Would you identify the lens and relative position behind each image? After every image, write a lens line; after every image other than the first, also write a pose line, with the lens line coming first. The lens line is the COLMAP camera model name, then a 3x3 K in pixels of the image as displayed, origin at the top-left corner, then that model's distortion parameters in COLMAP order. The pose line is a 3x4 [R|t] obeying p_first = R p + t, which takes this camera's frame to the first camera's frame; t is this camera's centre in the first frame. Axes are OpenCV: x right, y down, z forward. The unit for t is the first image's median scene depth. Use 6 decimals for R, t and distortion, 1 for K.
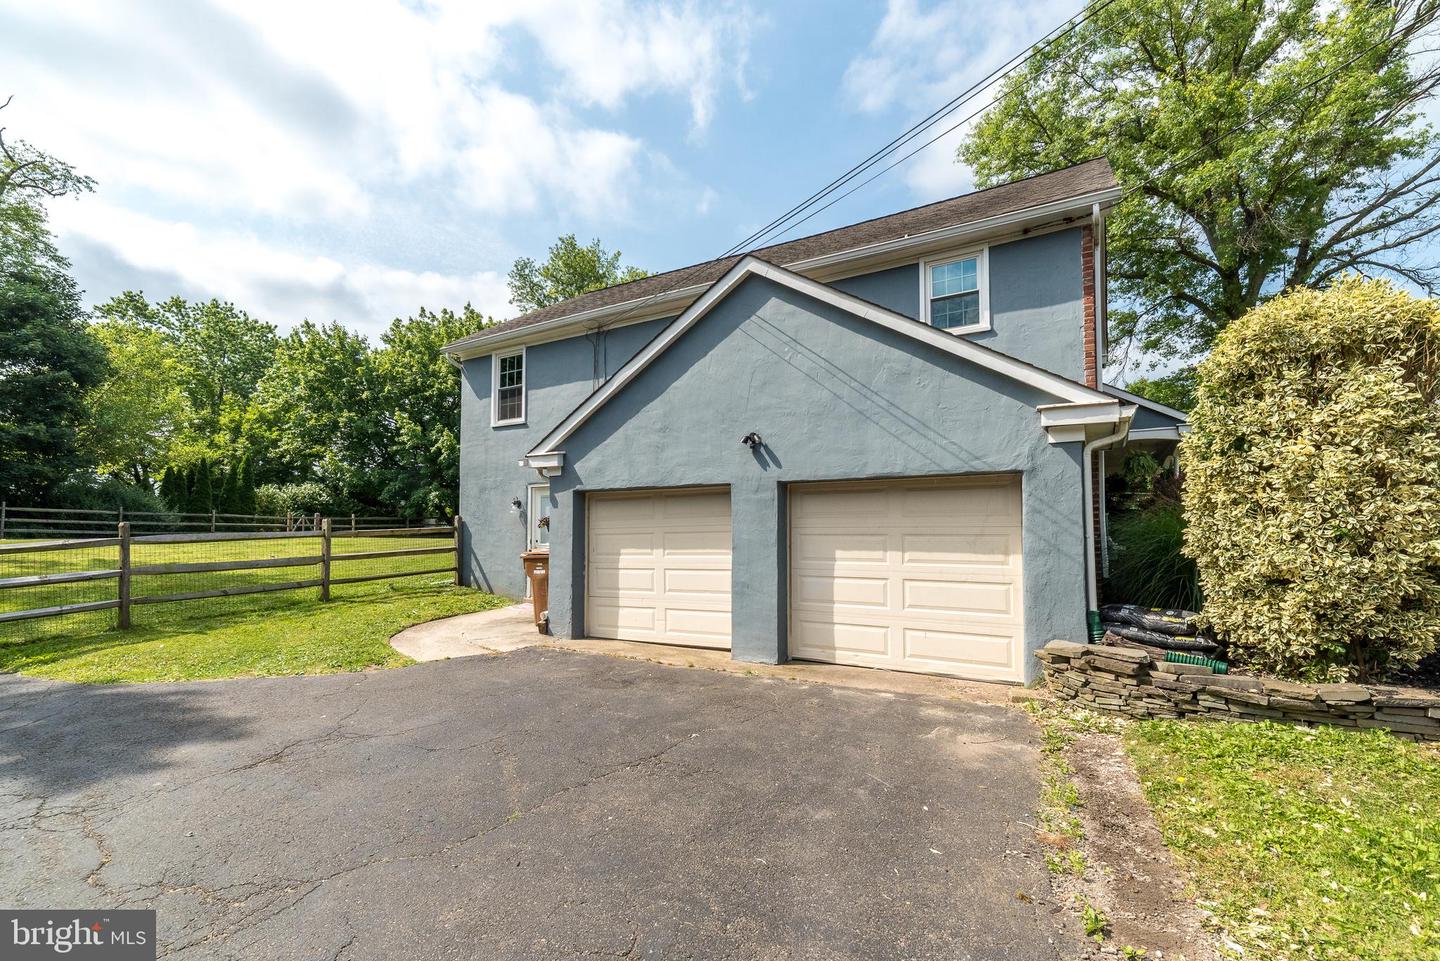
lens RADIAL K [[636.6, 0, 720.3], [0, 636.6, 506.4], [0, 0, 1]] dist [0.019204, -0.002475]
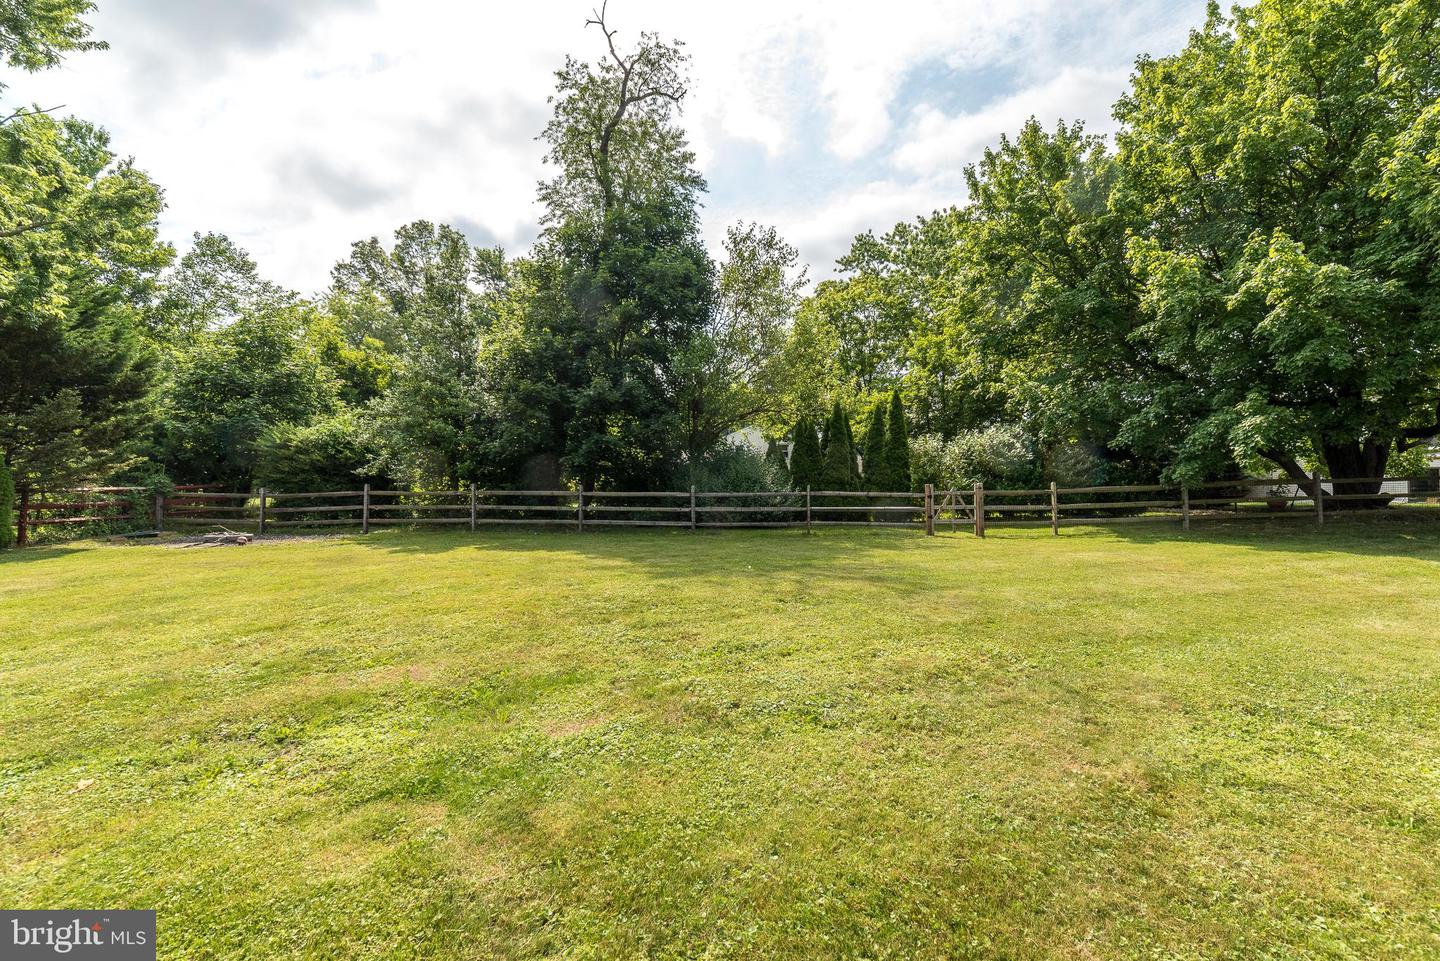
lens RADIAL K [[636.6, 0, 718.6], [0, 636.6, 477.3], [0, 0, 1]] dist [0.019204, -0.002475]
pose [[0.396152, -0.021590, -0.917931, -0.223420], [0.055567, 0.998455, 0.000497, -0.005603], [0.916502, -0.051204, 0.396740, 0.560459]]
